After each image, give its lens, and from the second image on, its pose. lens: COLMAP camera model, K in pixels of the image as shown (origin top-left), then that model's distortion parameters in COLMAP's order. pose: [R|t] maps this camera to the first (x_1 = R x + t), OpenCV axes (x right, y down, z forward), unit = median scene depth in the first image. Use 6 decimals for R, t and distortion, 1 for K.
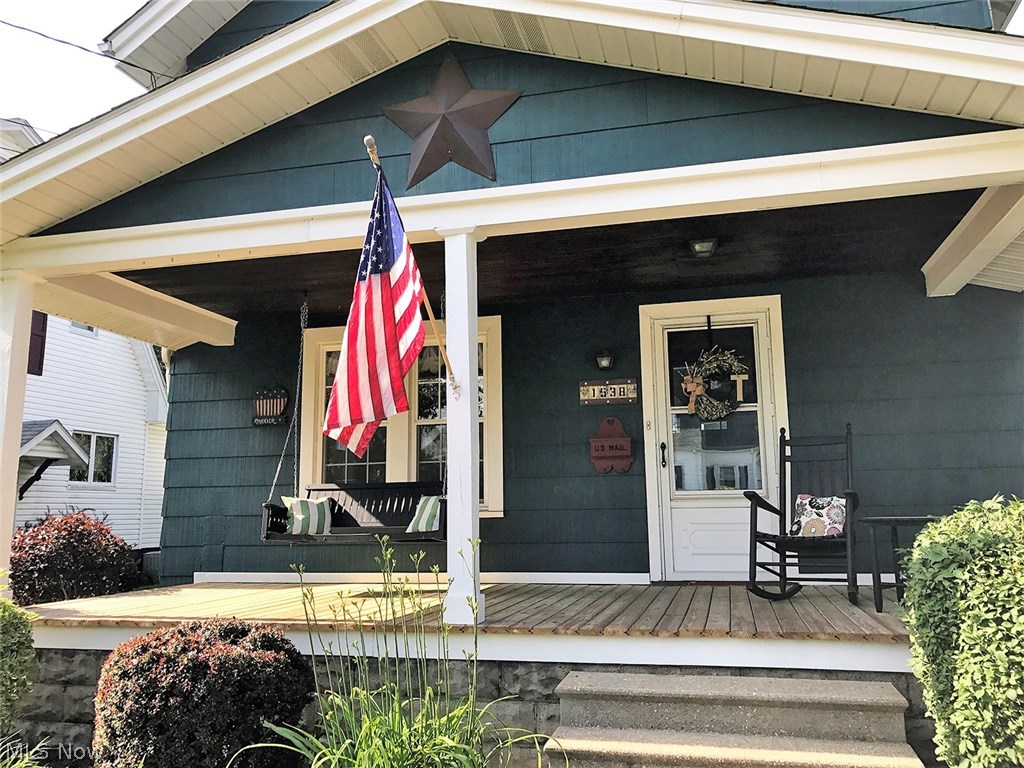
lens RADIAL K [[840.0, 0, 510.5], [0, 840.0, 376.7], [0, 0, 1]] dist [0.021582, -0.040018]
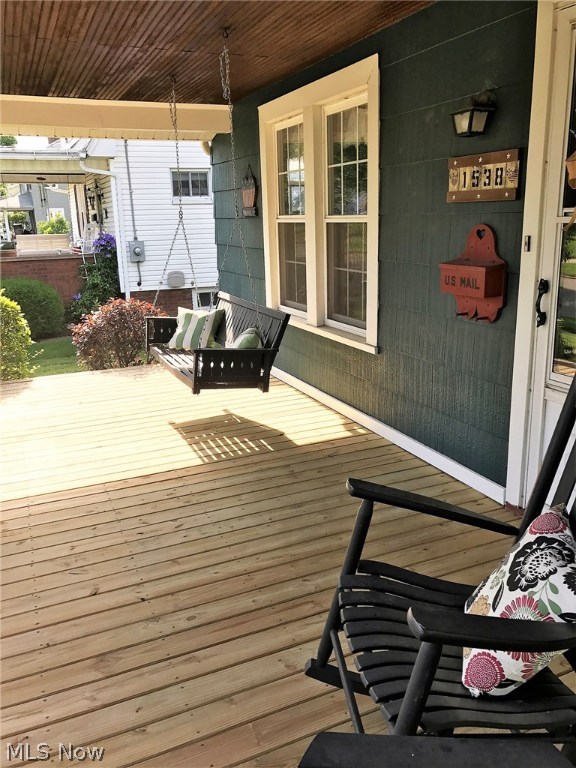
lens RADIAL K [[630.0, 0, 288.5], [0, 630.0, 382.7], [0, 0, 1]] dist [0.021582, -0.040018]
pose [[0.613800, 0.202992, -0.762918, 0.405463], [0.142430, 0.922047, 0.359922, -0.027180], [0.776507, -0.329582, 0.537040, 0.655628]]
